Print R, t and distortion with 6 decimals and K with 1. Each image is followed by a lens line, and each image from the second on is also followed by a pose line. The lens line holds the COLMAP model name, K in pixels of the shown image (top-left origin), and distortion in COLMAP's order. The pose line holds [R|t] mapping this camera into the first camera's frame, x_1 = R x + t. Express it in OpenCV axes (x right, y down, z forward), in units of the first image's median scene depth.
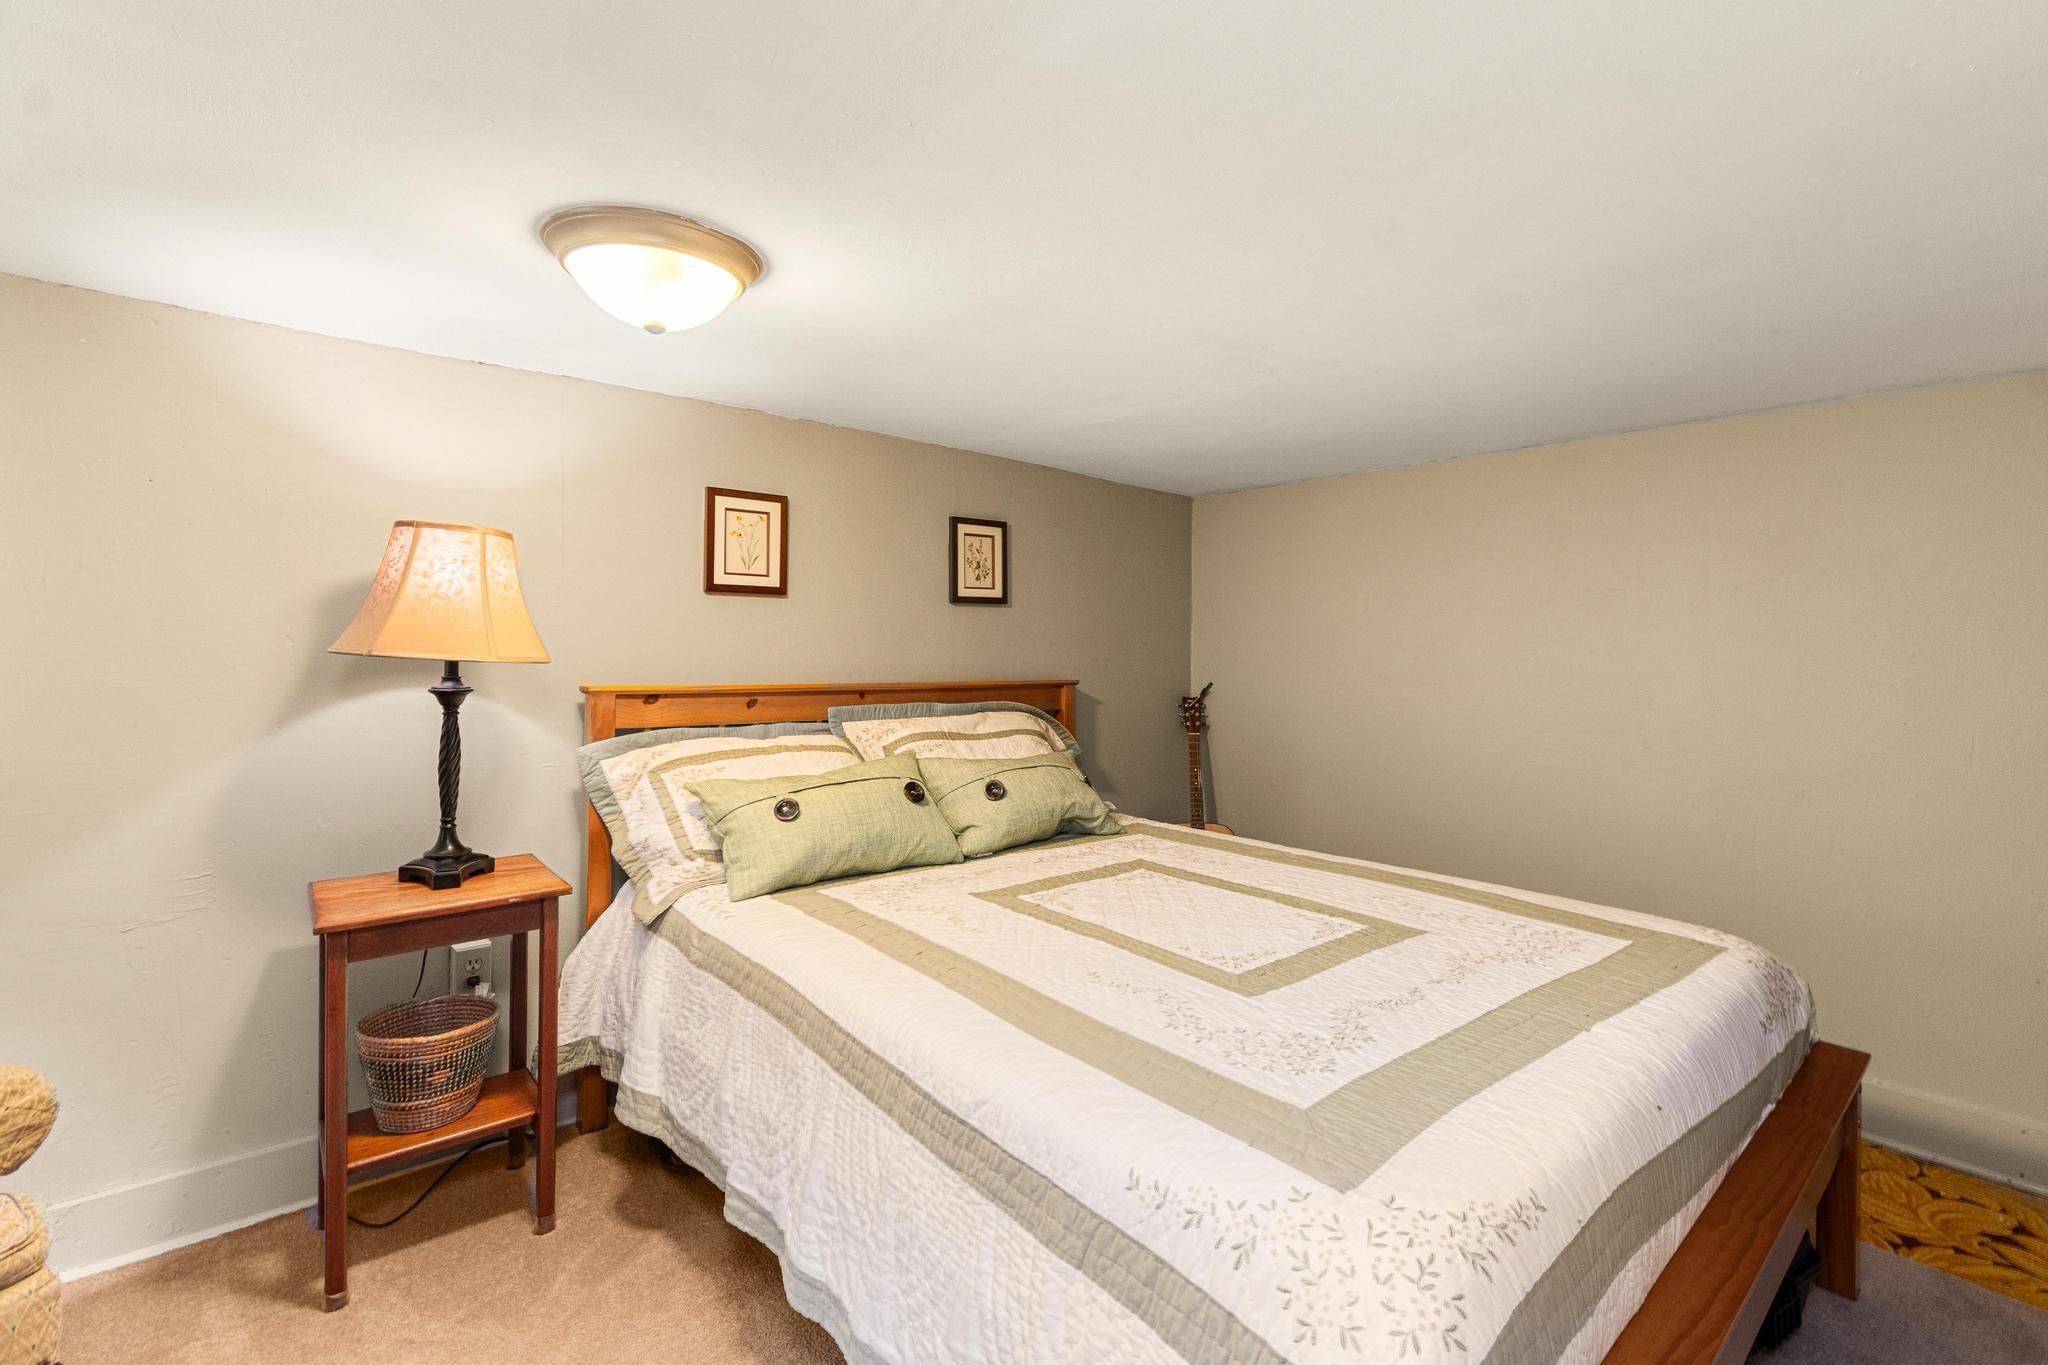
lens RADIAL K [[872.7, 0, 1028.1], [0, 872.7, 662.8], [0, 0, 1]] dist [-0.000358, 0.000045]
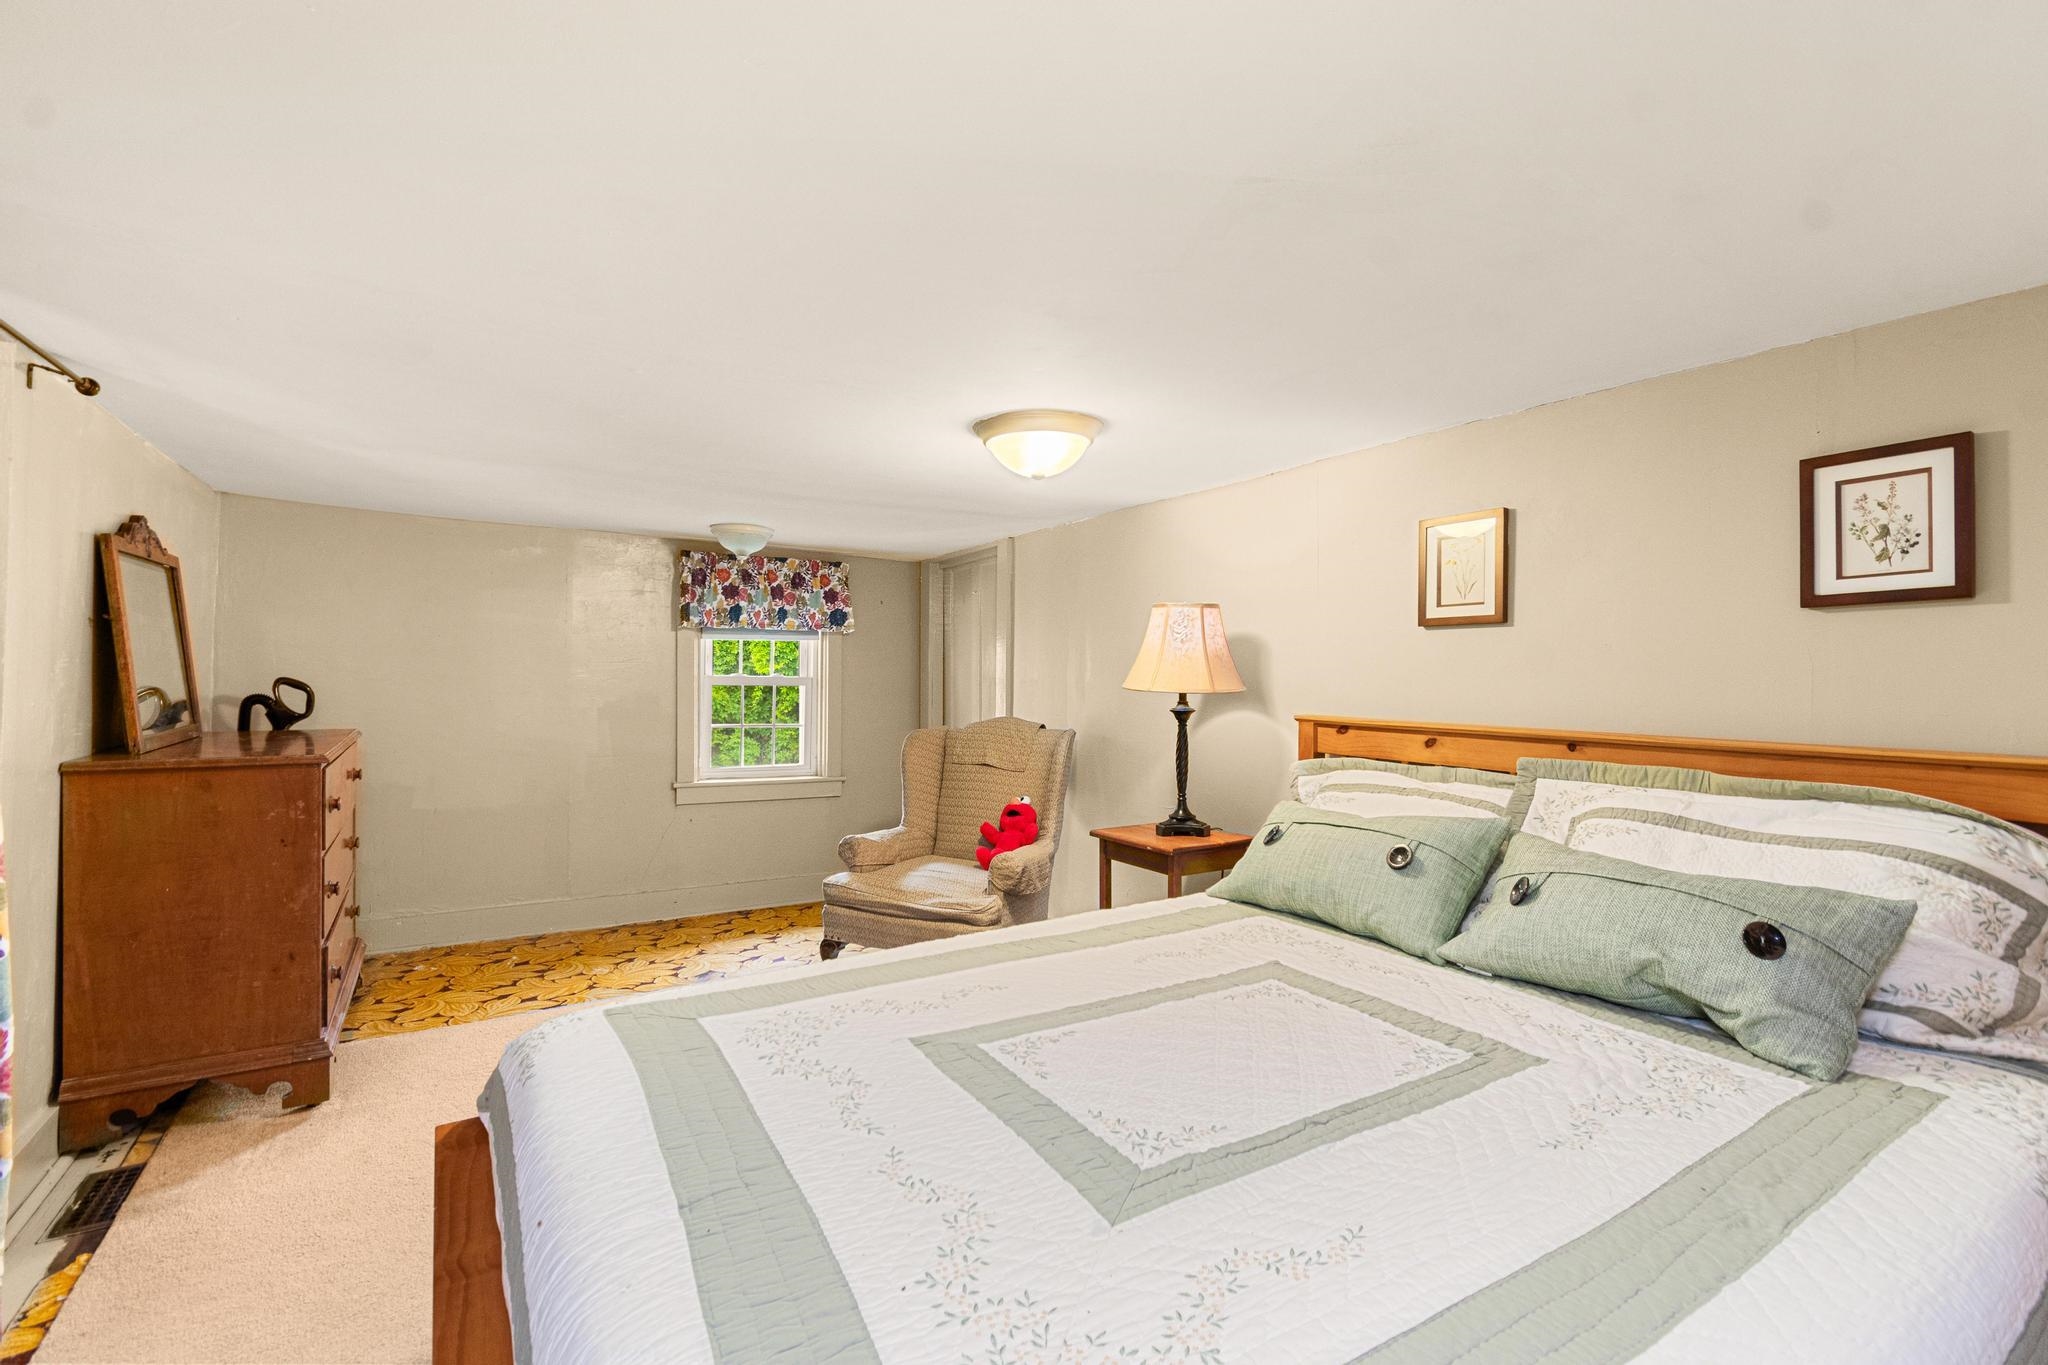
lens RADIAL K [[935.6, 0, 1027.4], [0, 935.6, 676.2], [0, 0, 1]] dist [0.001450, -0.000788]
pose [[-0.140204, -0.002441, -0.990120, 0.736722], [-0.015483, 0.999880, -0.000272, -0.018173], [0.990002, 0.015292, -0.140225, 0.702168]]
